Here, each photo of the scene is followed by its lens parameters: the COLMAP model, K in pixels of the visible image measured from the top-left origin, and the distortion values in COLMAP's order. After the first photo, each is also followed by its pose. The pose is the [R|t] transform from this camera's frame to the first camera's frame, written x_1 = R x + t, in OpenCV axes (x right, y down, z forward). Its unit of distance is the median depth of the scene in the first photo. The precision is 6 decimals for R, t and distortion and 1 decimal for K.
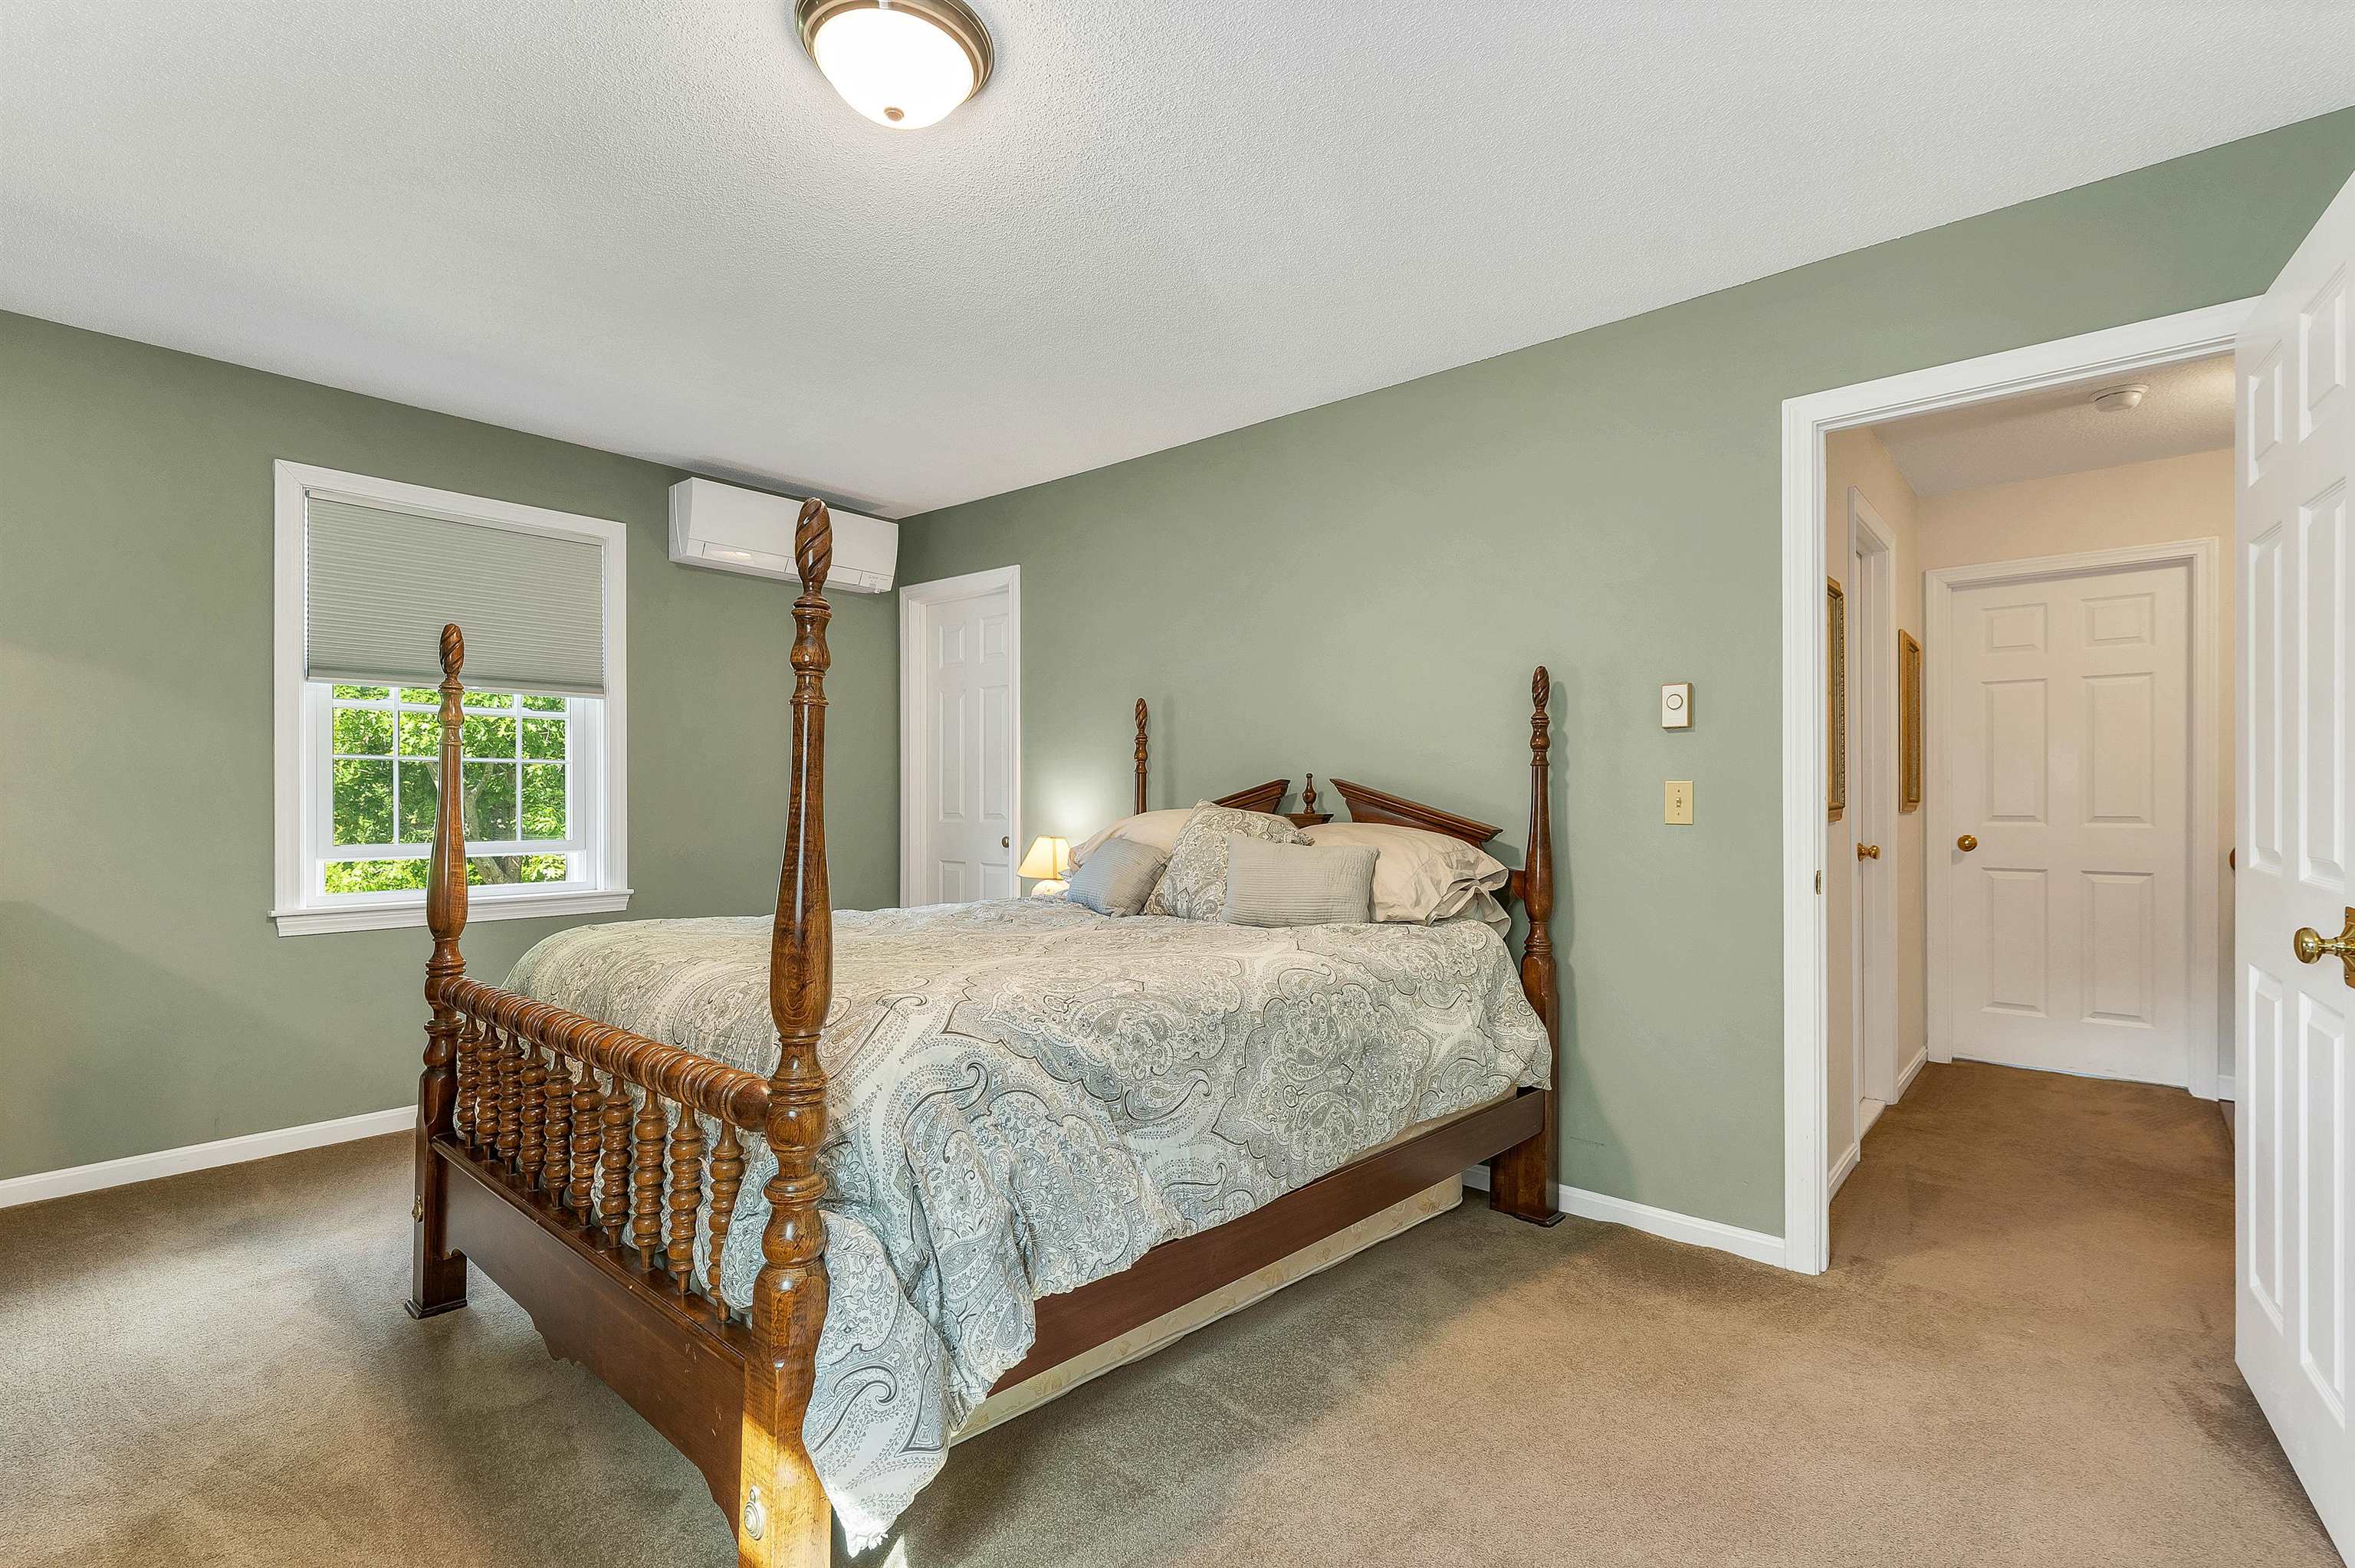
lens RADIAL K [[1049.7, 0, 1173.8], [0, 1049.7, 793.4], [0, 0, 1]] dist [-0.000409, 0.001606]
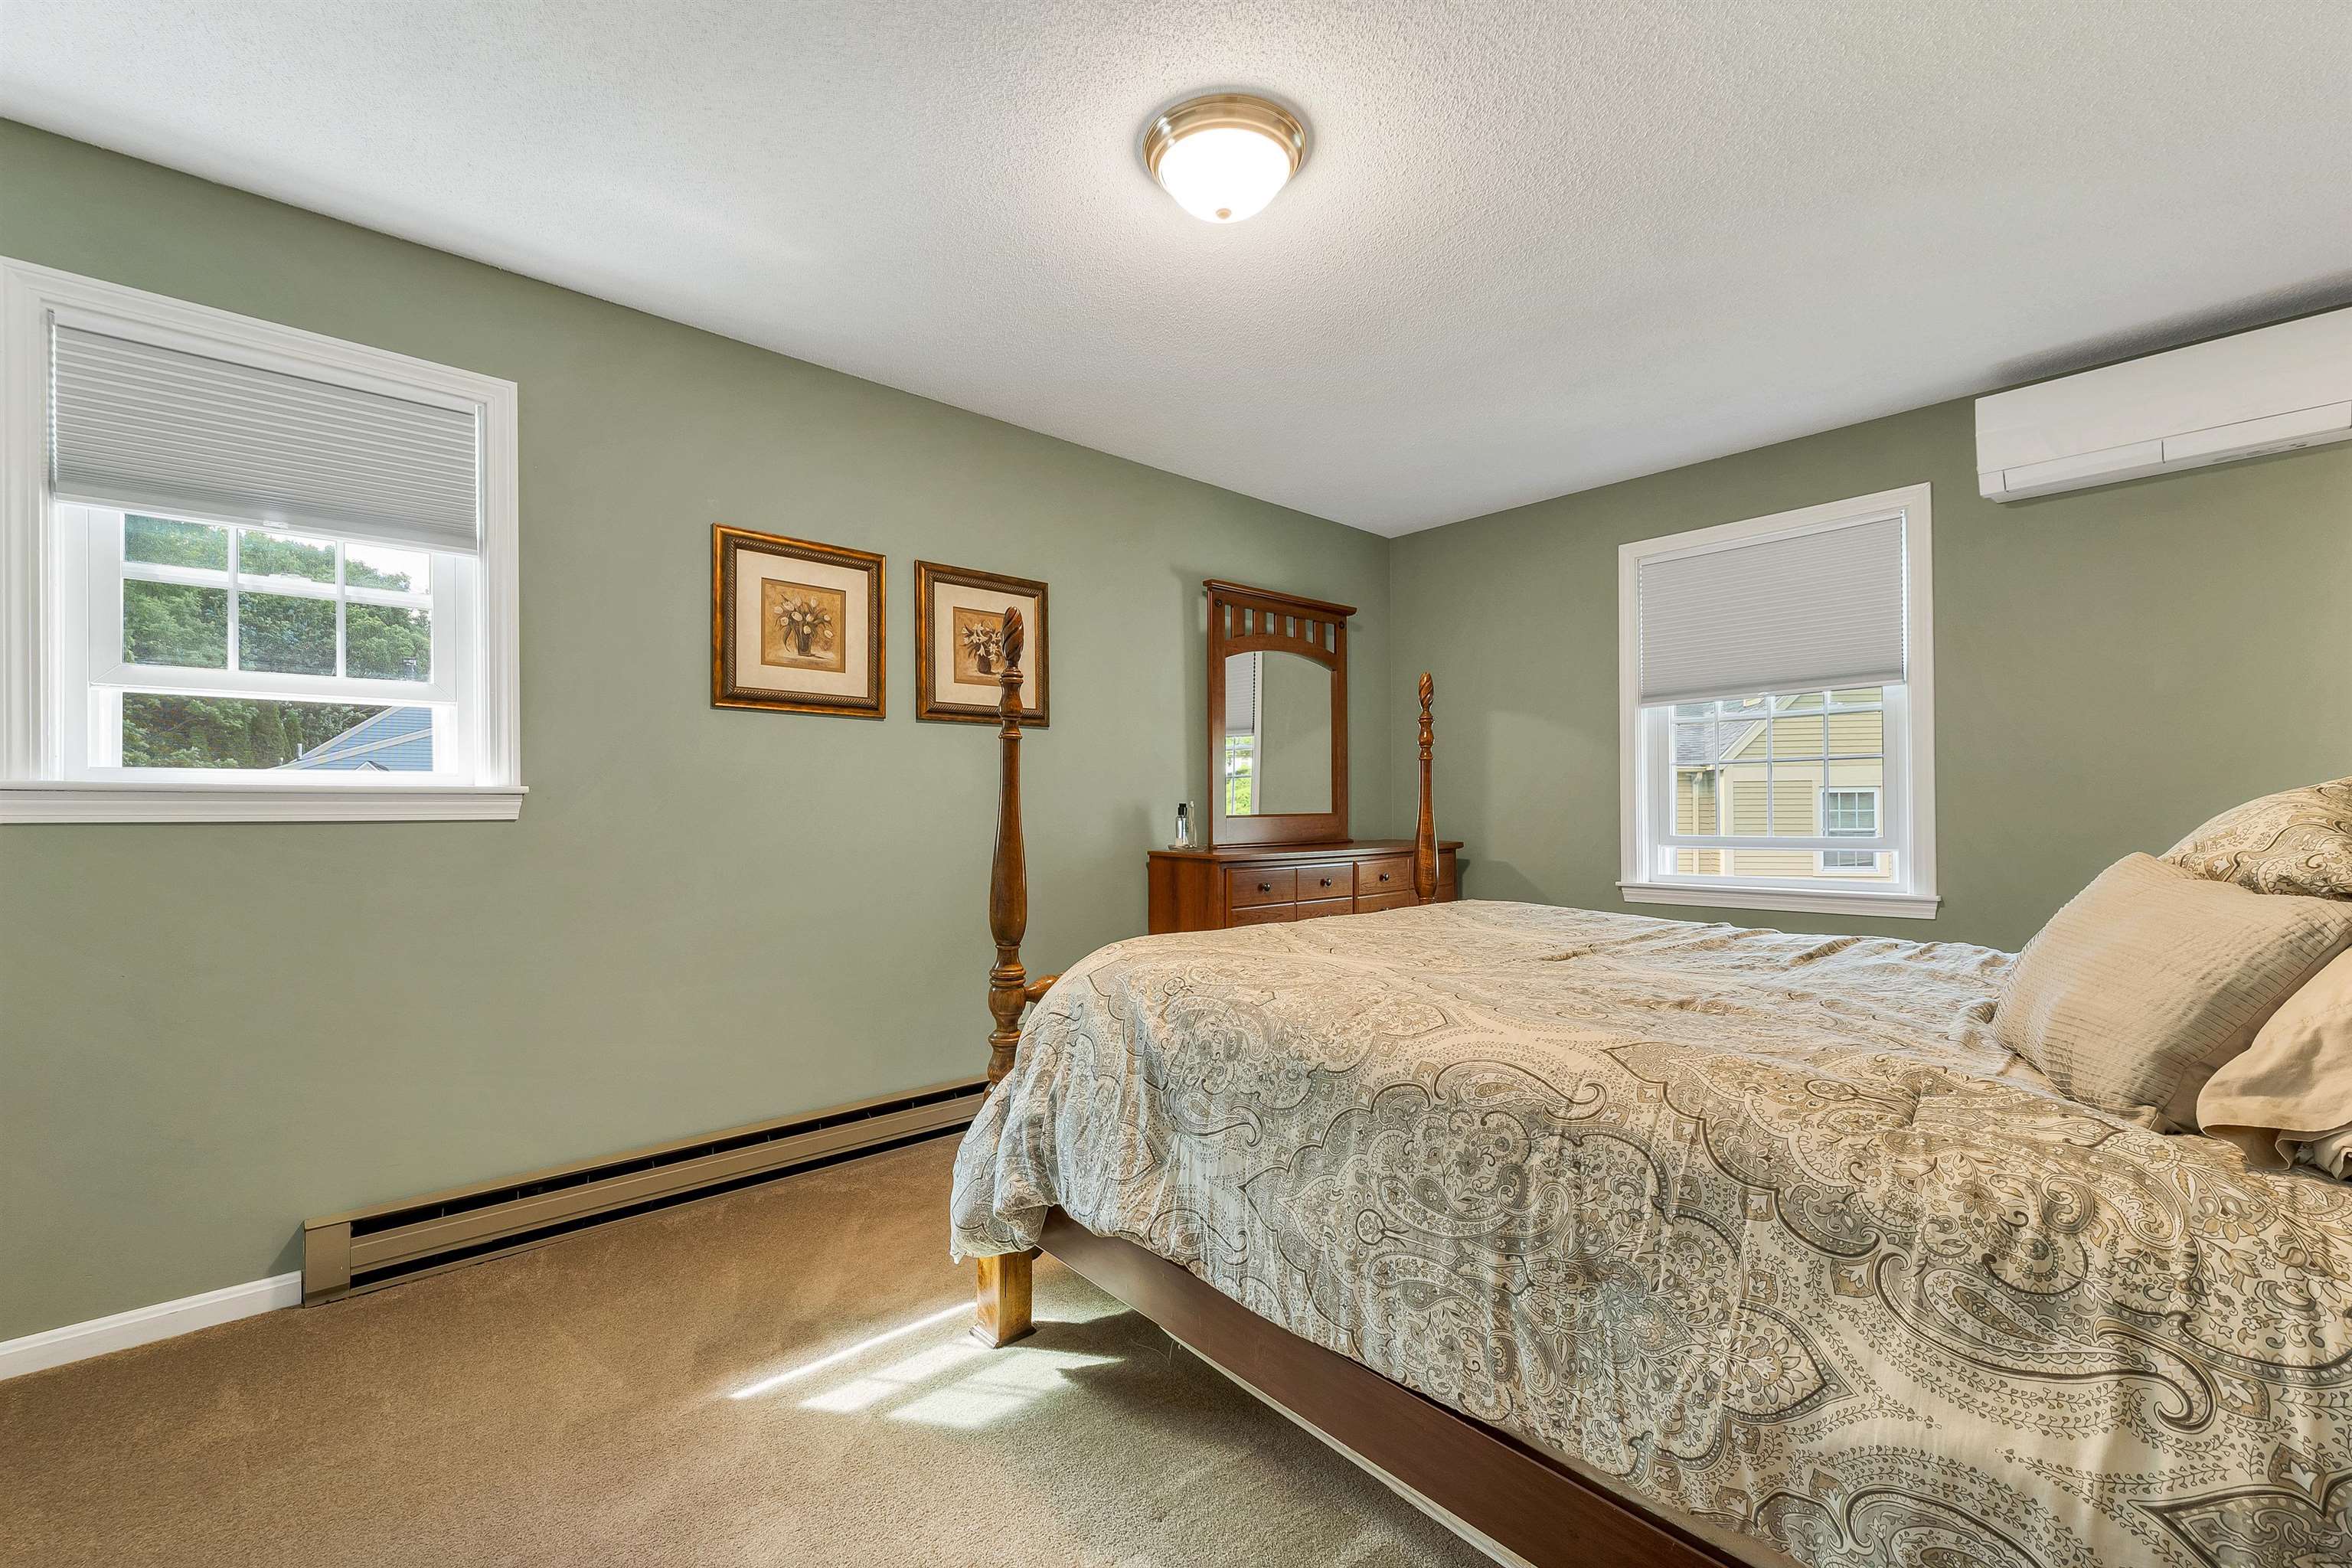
lens RADIAL K [[977.4, 0, 1190.1], [0, 977.4, 809.8], [0, 0, 1]] dist [0.000328, 0.000969]
pose [[-0.089423, -0.002604, -0.995990, 0.741892], [0.019028, 0.999810, -0.004323, 0.022637], [0.995812, -0.019339, -0.089357, 0.943375]]
